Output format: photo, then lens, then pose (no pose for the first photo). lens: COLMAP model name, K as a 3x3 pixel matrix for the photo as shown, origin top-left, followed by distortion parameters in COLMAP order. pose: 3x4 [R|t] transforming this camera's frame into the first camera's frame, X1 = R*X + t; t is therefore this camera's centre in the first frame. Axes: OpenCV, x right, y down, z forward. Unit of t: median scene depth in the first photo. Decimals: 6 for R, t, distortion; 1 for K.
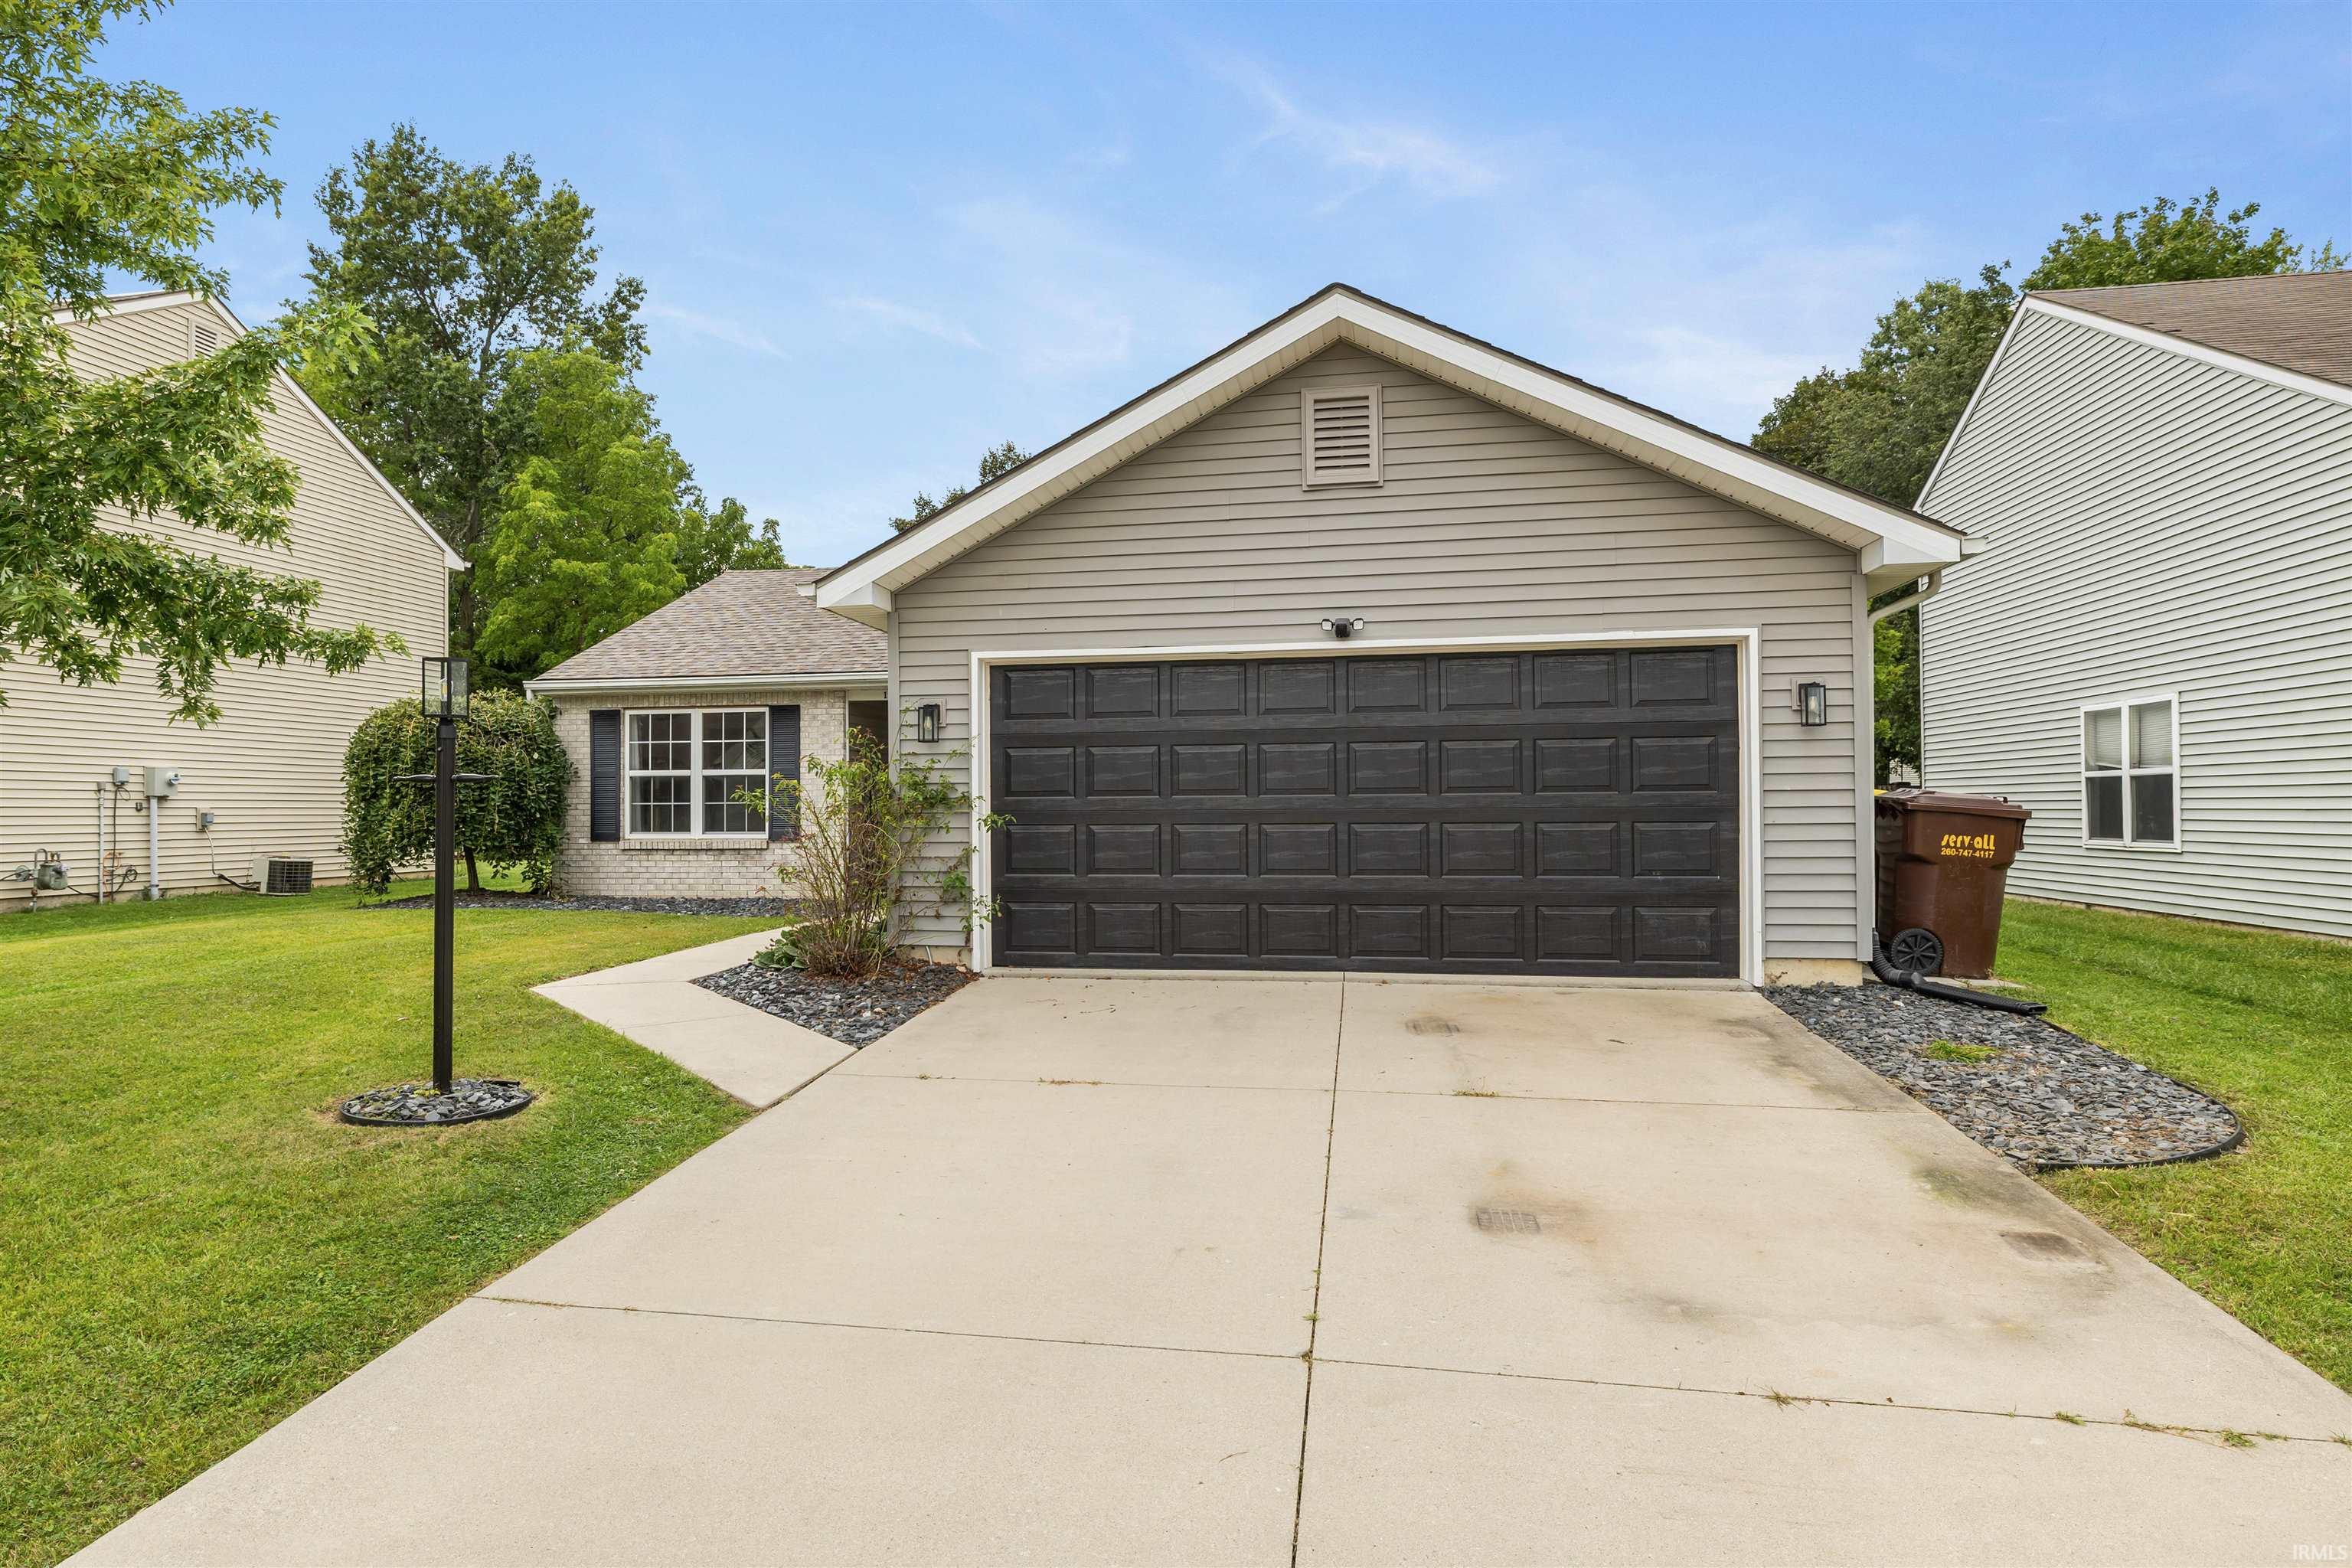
lens RADIAL K [[1281.6, 0, 1139.9], [0, 1281.6, 799.3], [0, 0, 1]] dist [-0.000144, -0.002679]
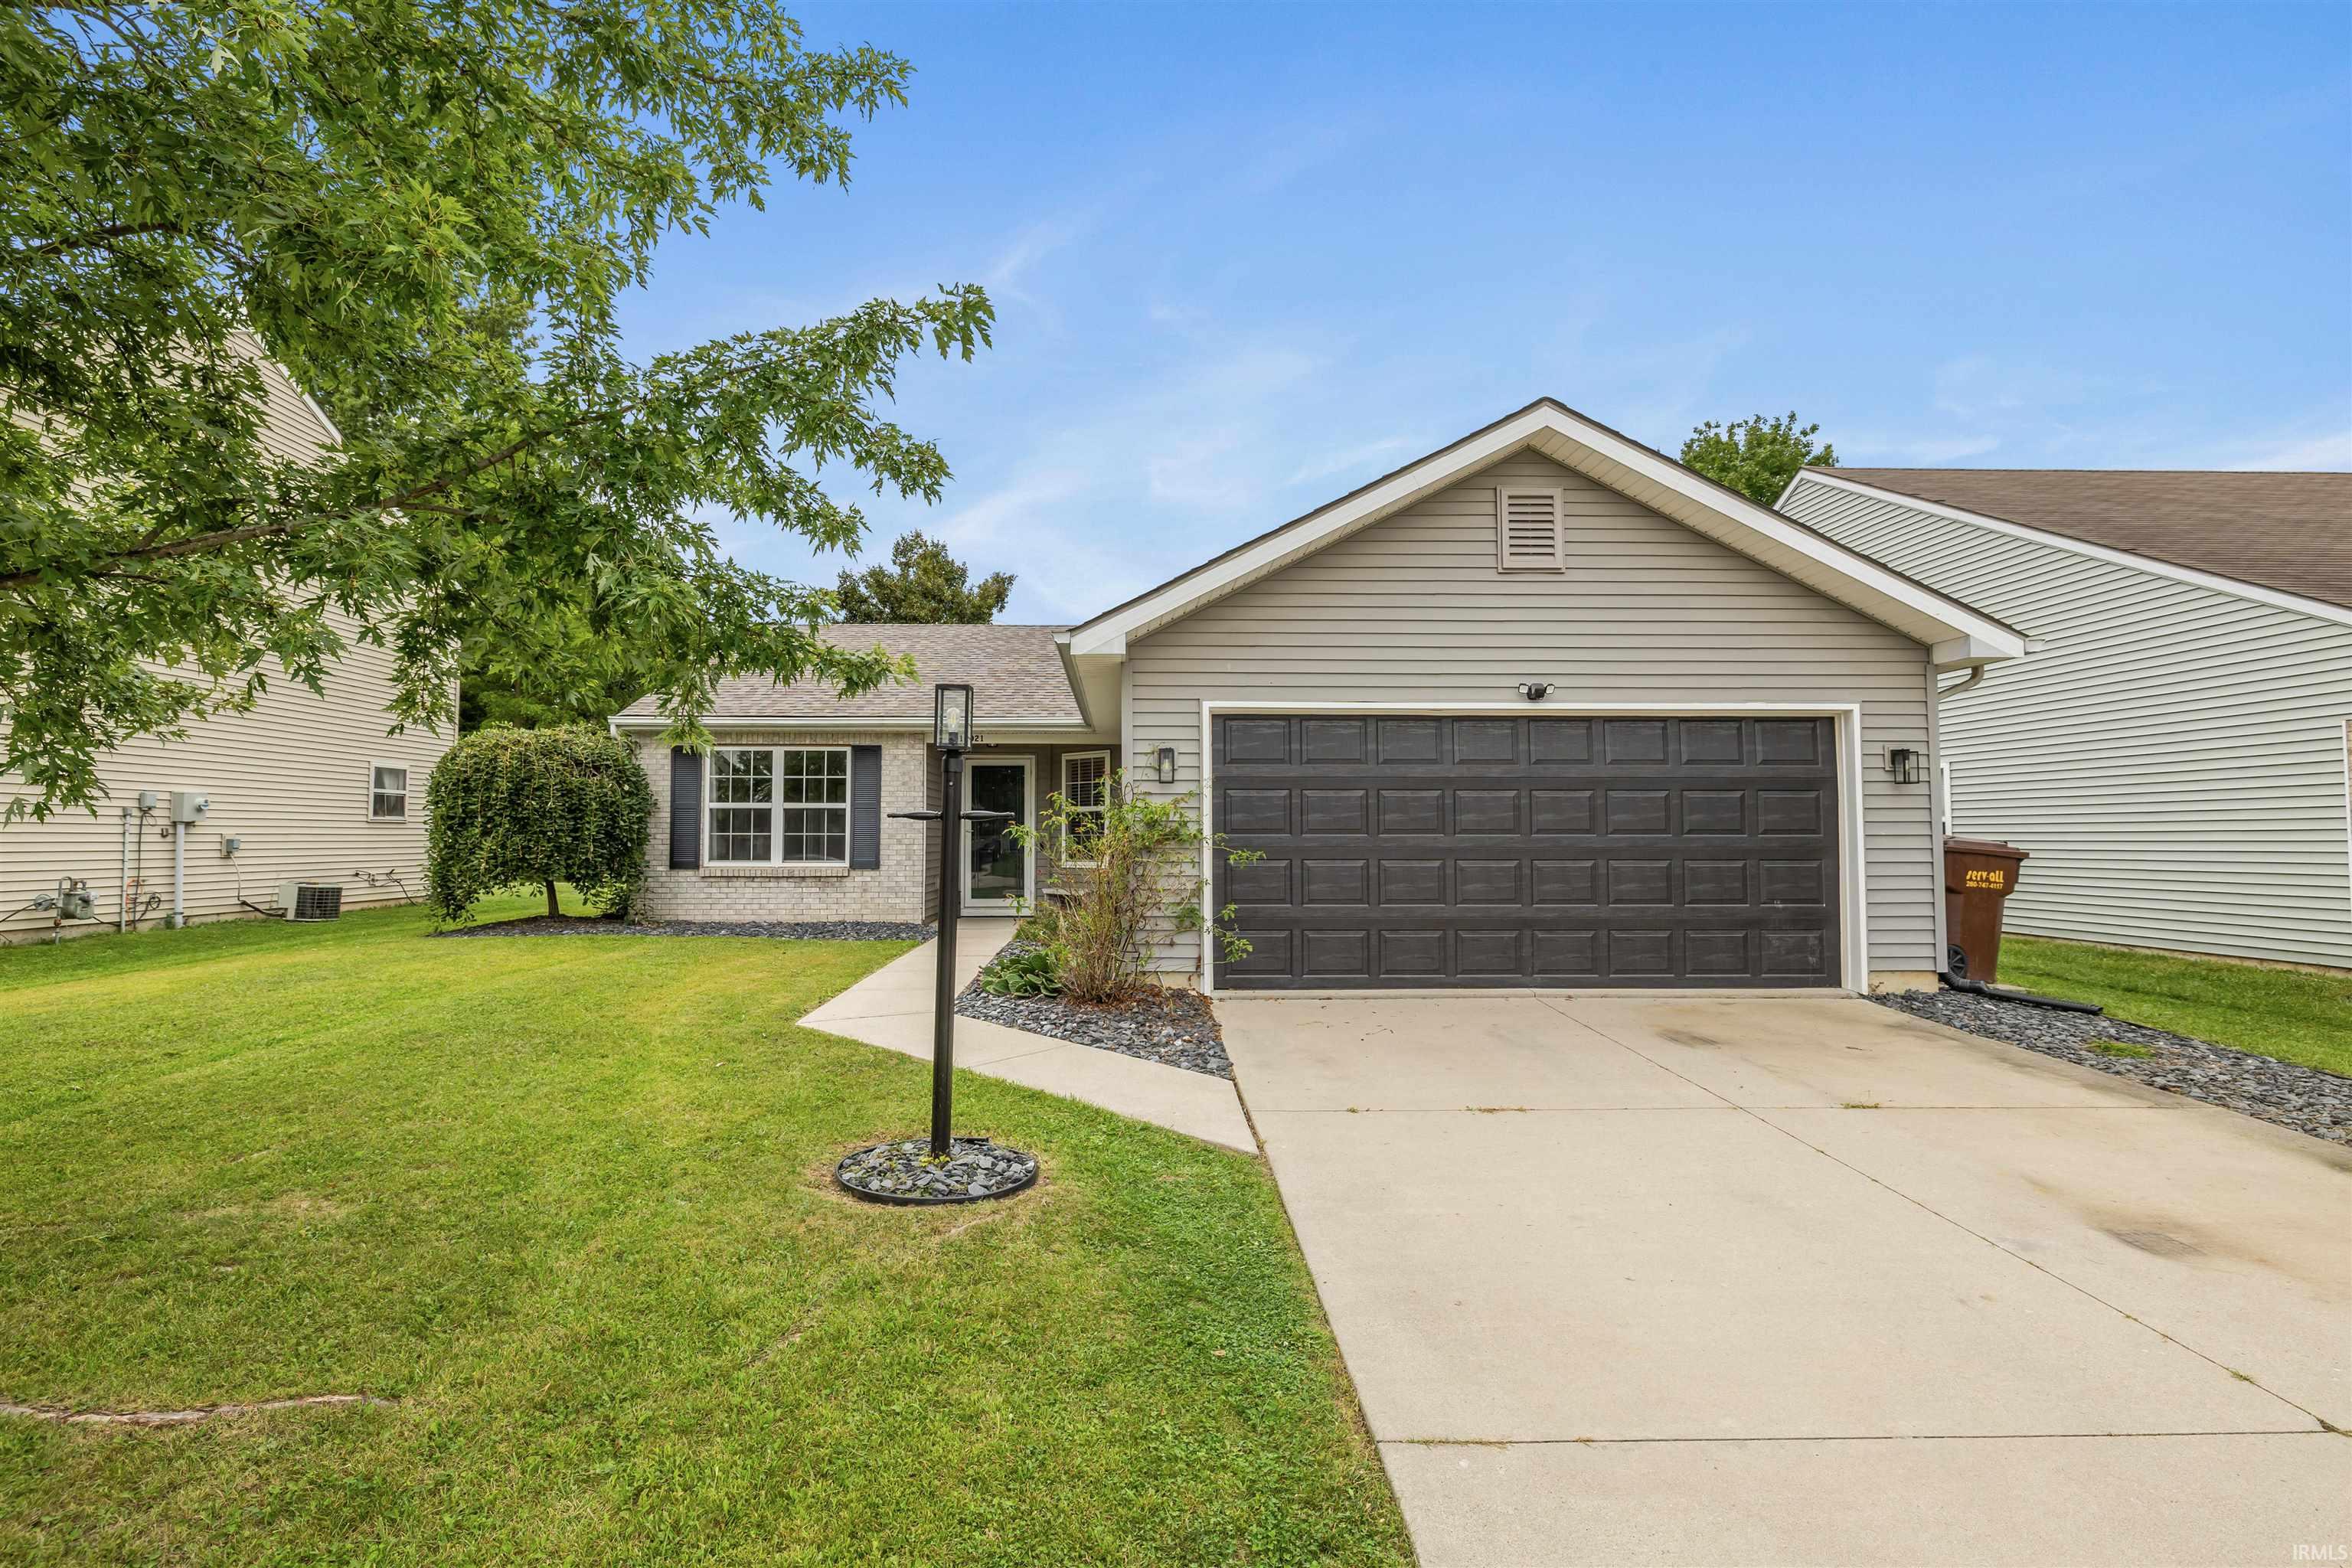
lens RADIAL K [[1026.6, 0, 1170.8], [0, 1026.6, 795.7], [0, 0, 1]] dist [-0.006796, 0.000558]
pose [[0.979990, 0.016204, 0.198388, -0.220783], [-0.009386, 0.999334, -0.035256, -0.002145], [-0.198828, 0.032688, 0.979489, 0.100040]]
